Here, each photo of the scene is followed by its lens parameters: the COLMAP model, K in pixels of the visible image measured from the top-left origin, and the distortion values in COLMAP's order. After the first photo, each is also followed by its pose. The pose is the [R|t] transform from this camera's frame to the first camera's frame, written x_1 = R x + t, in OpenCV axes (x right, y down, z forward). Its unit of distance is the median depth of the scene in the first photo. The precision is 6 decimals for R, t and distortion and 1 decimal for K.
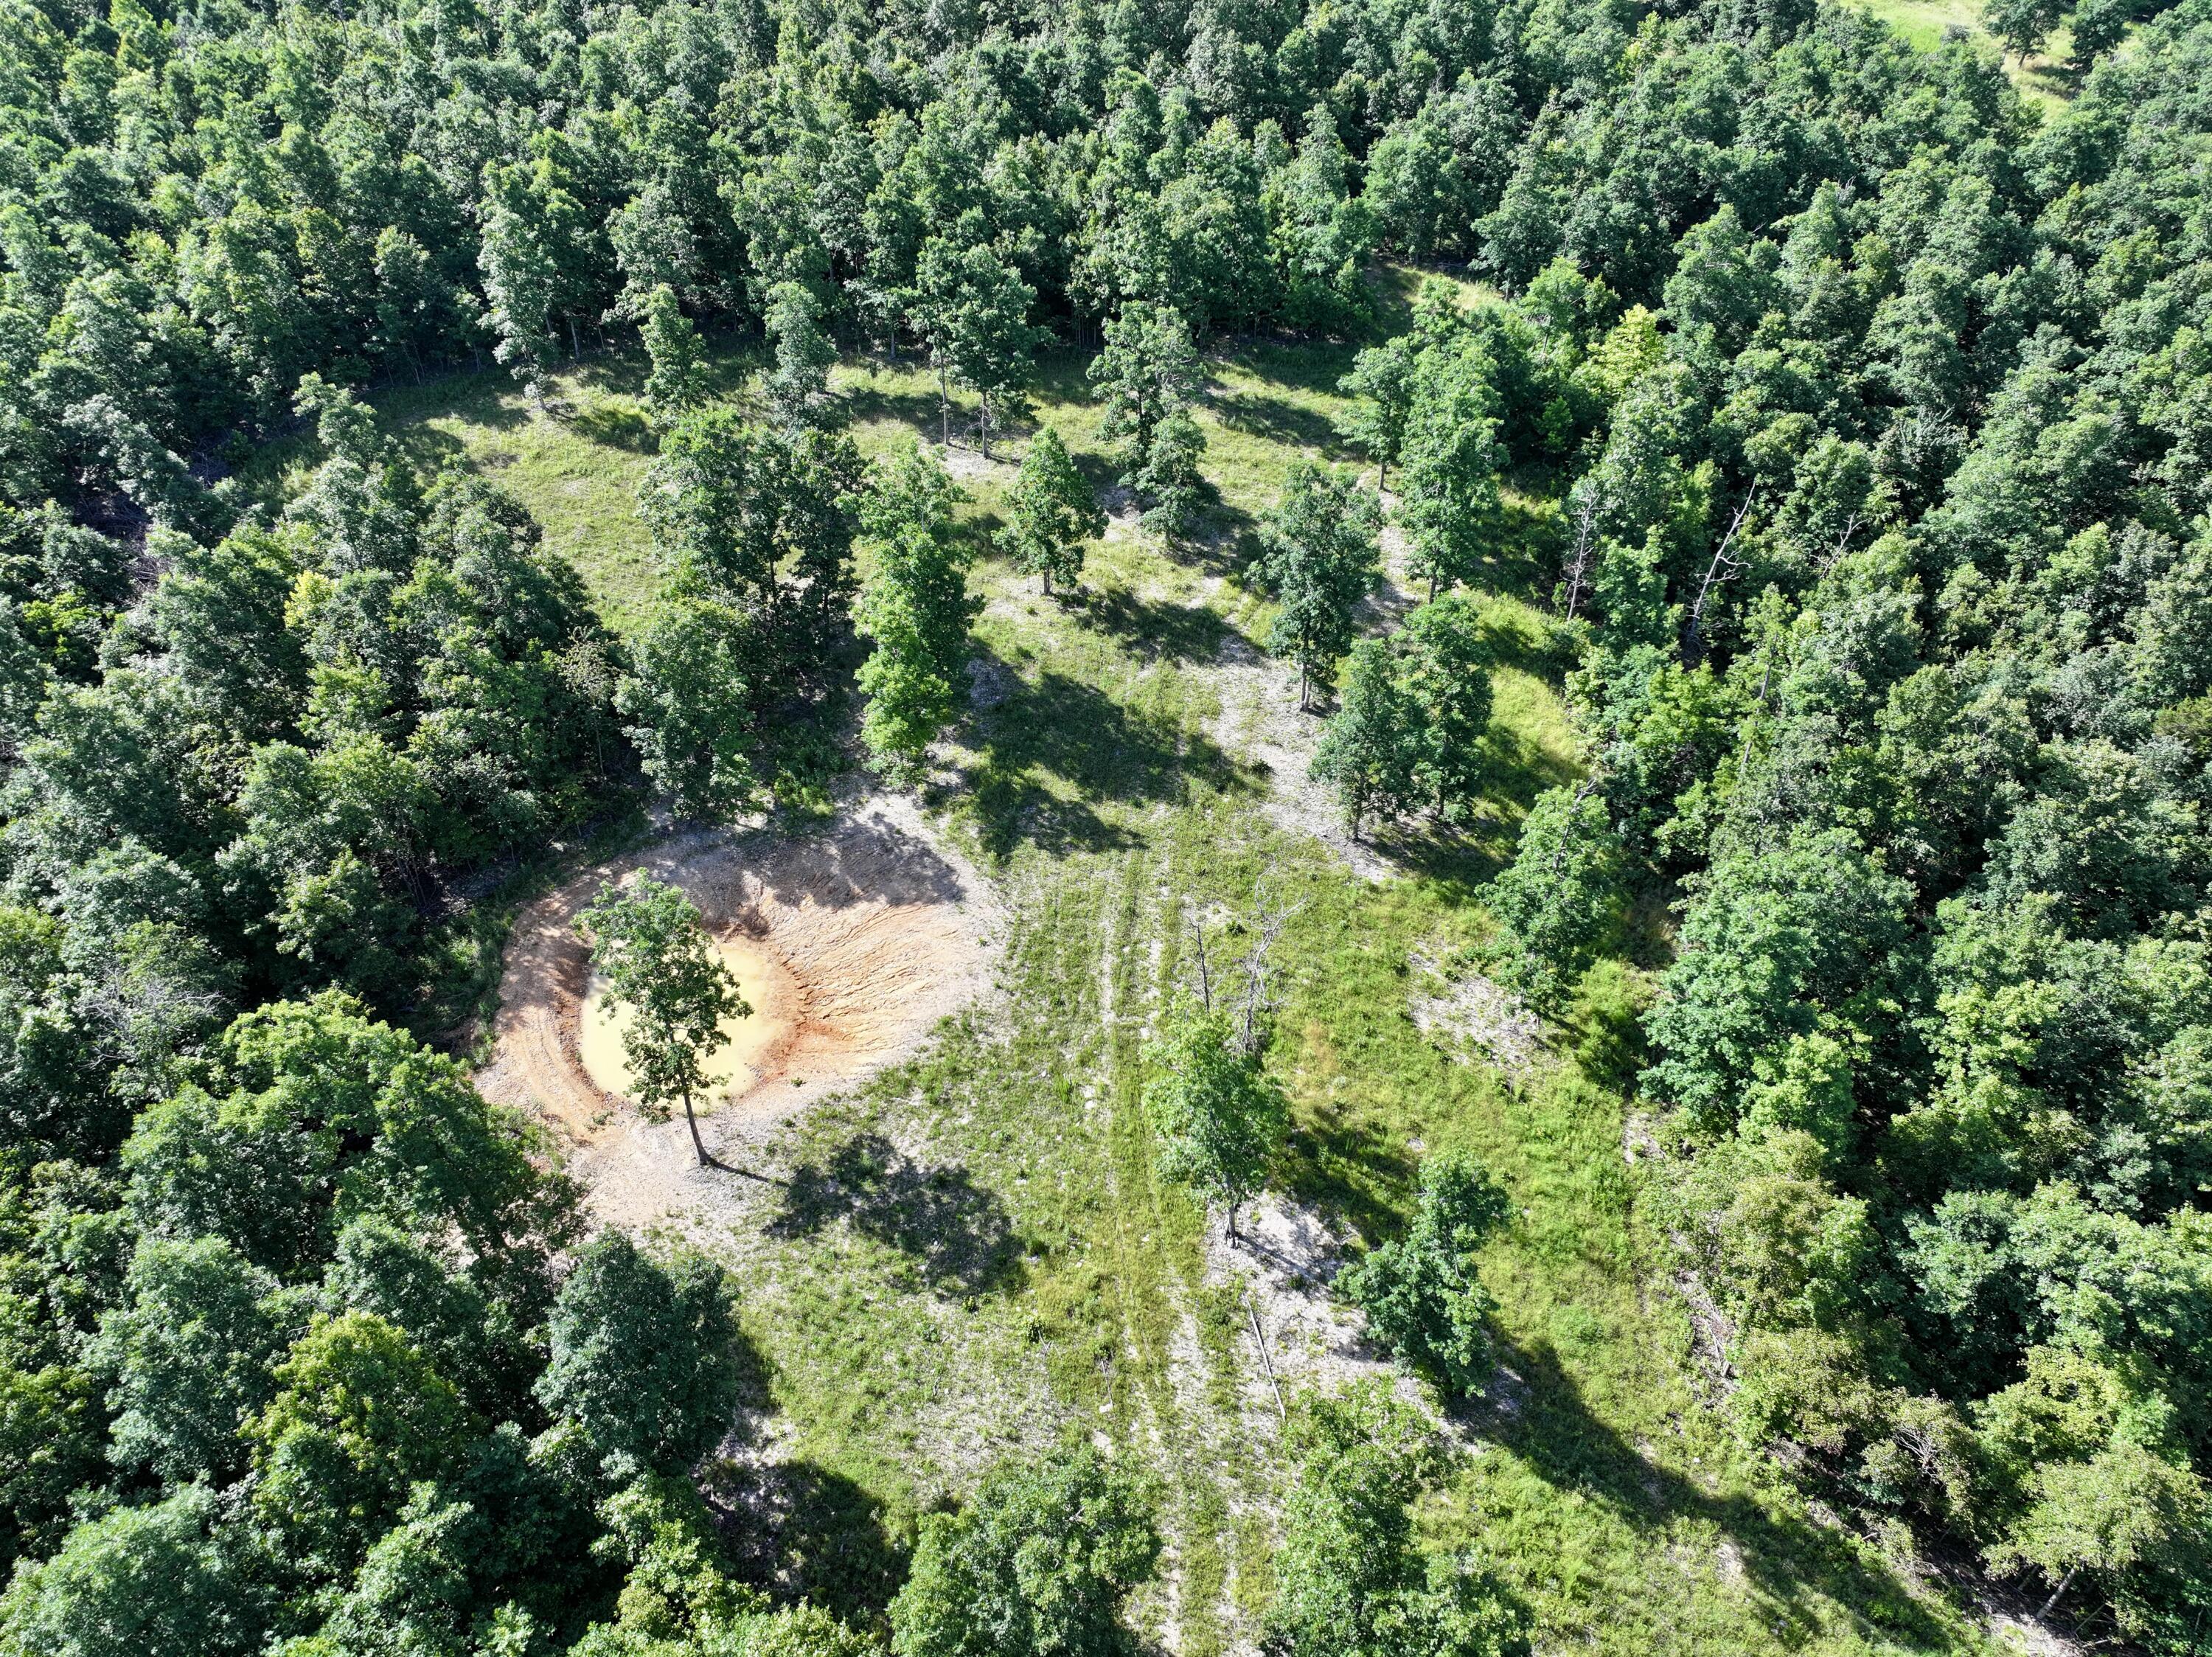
lens RADIAL K [[1556.2, 0, 1093.0], [0, 1556.2, 829.1], [0, 0, 1]] dist [-0.002767, 0.021363]
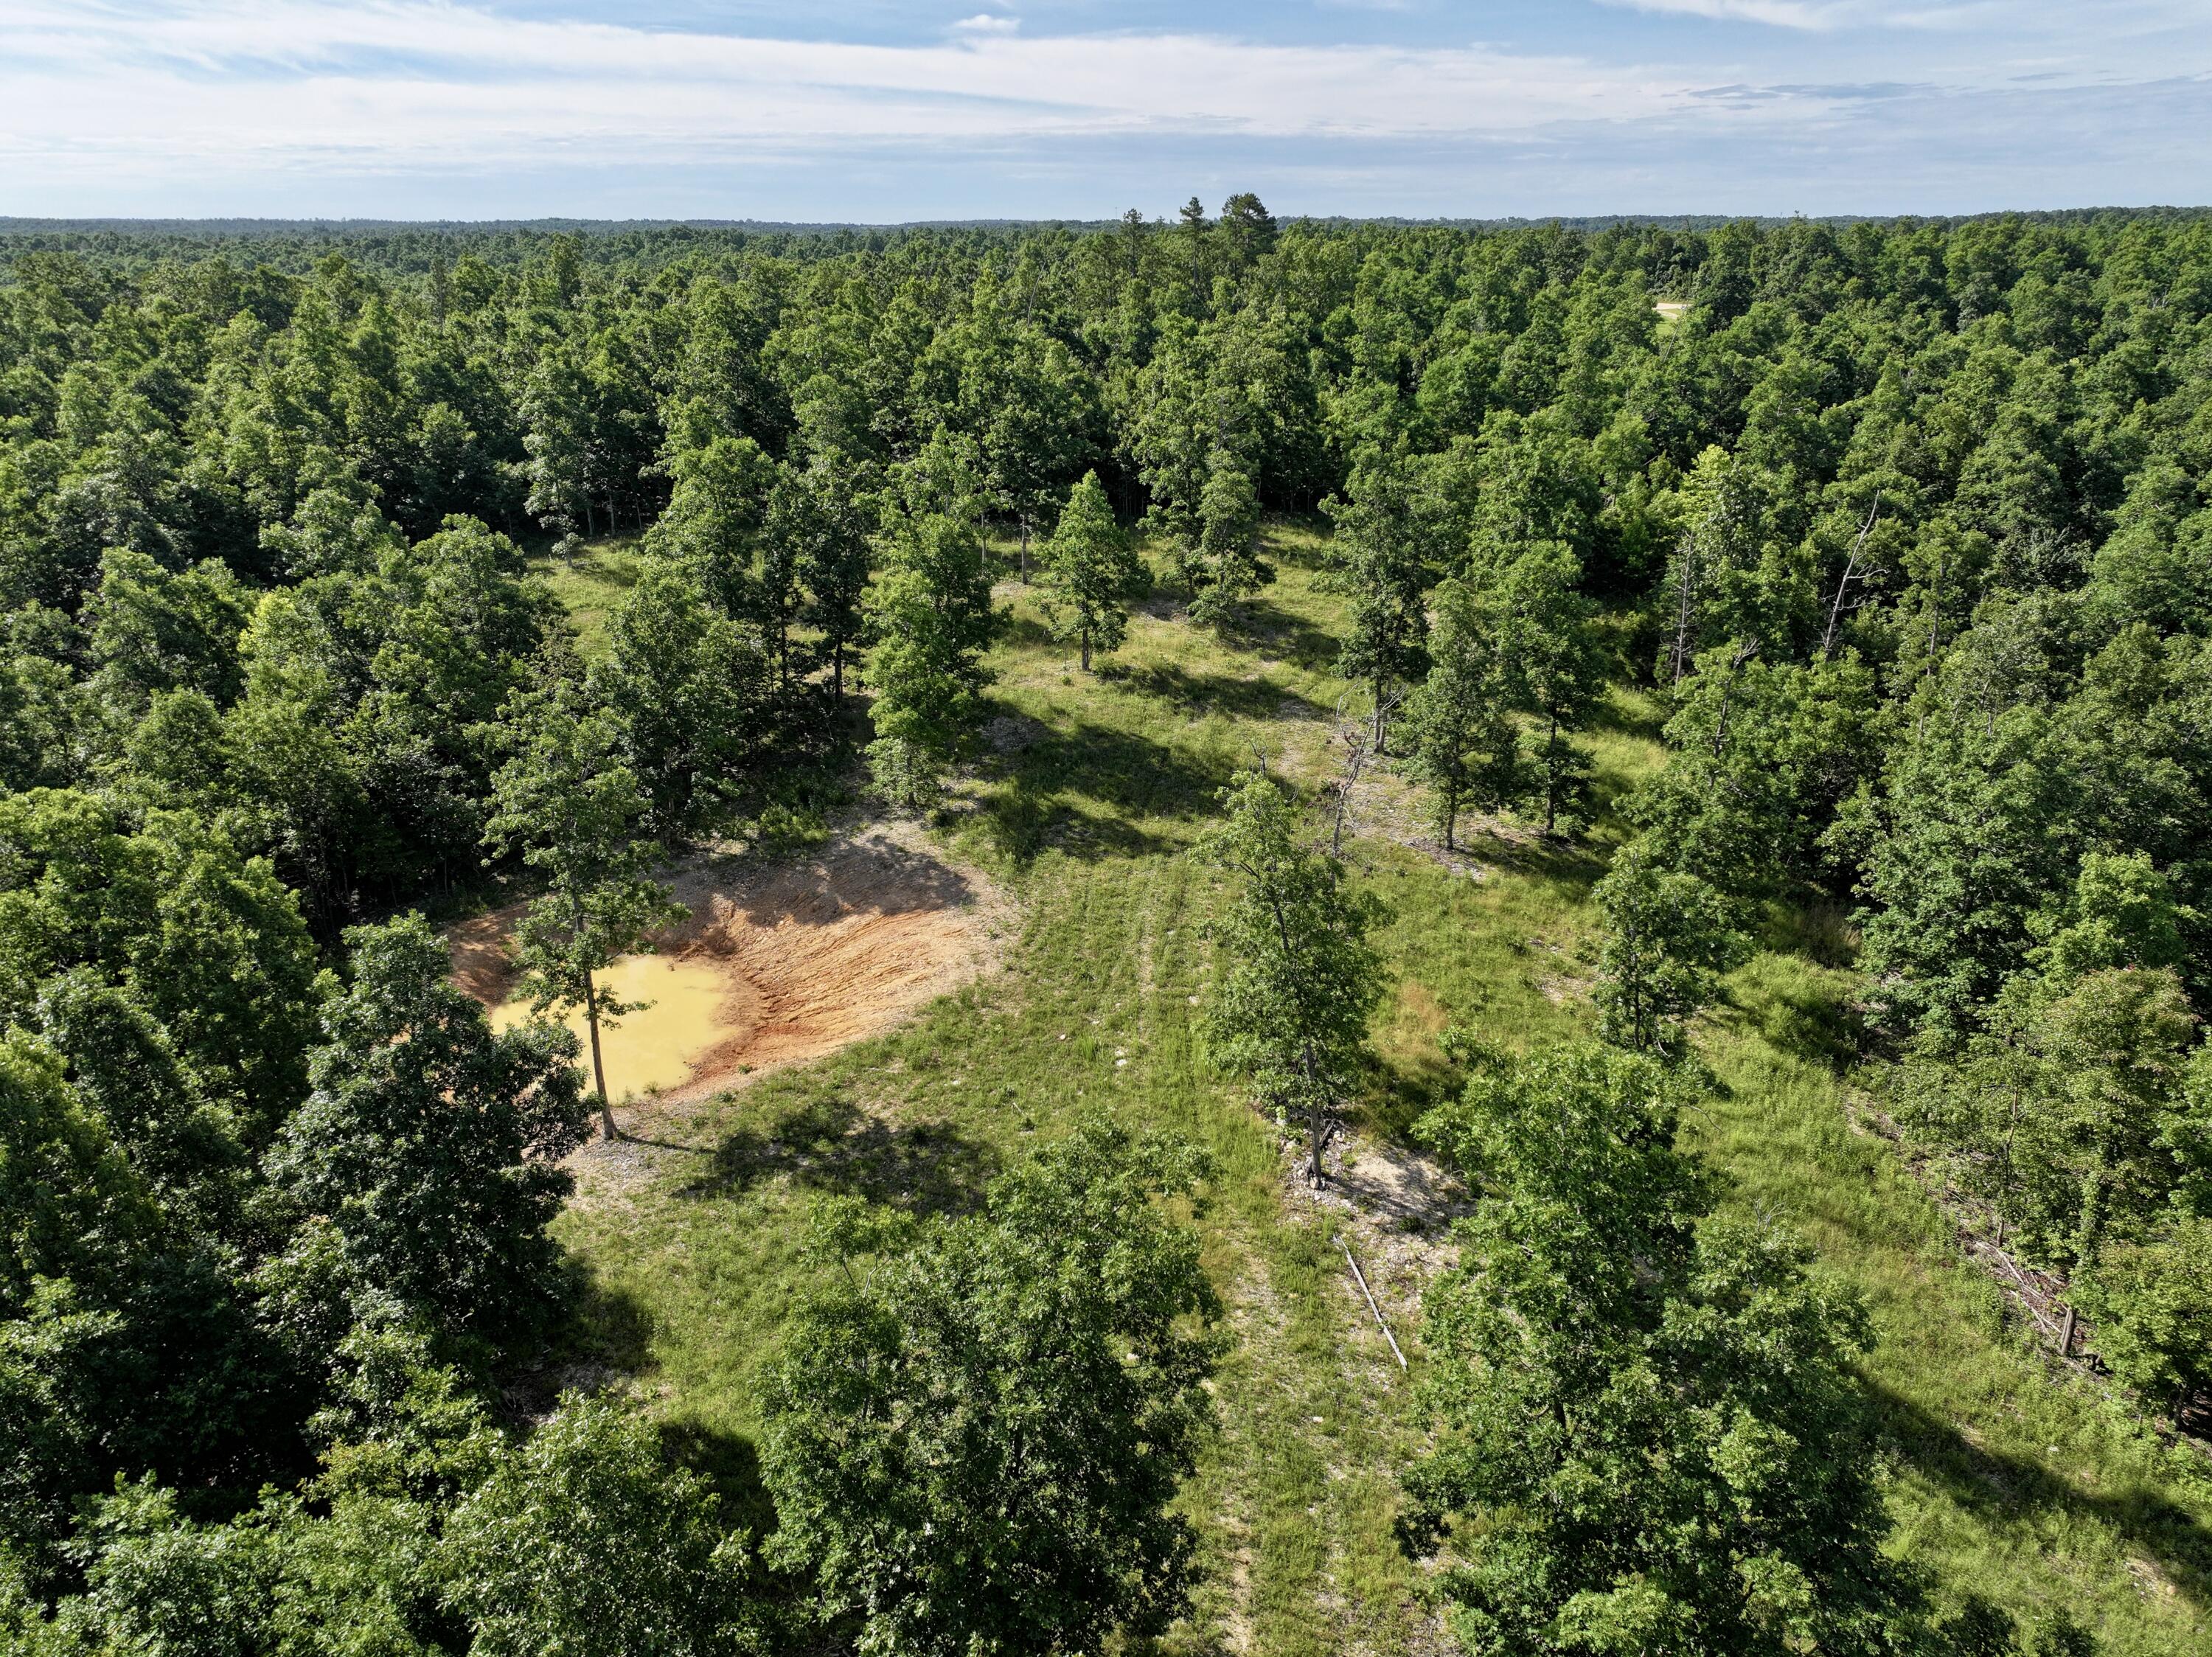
lens RADIAL K [[1556.2, 0, 1096.4], [0, 1556.2, 832.8], [0, 0, 1]] dist [-0.002767, 0.021363]
pose [[0.999460, 0.007888, -0.031909, 0.007538], [-0.017268, 0.952021, -0.305546, 0.256515], [0.027968, 0.305932, 0.951643, 0.207235]]
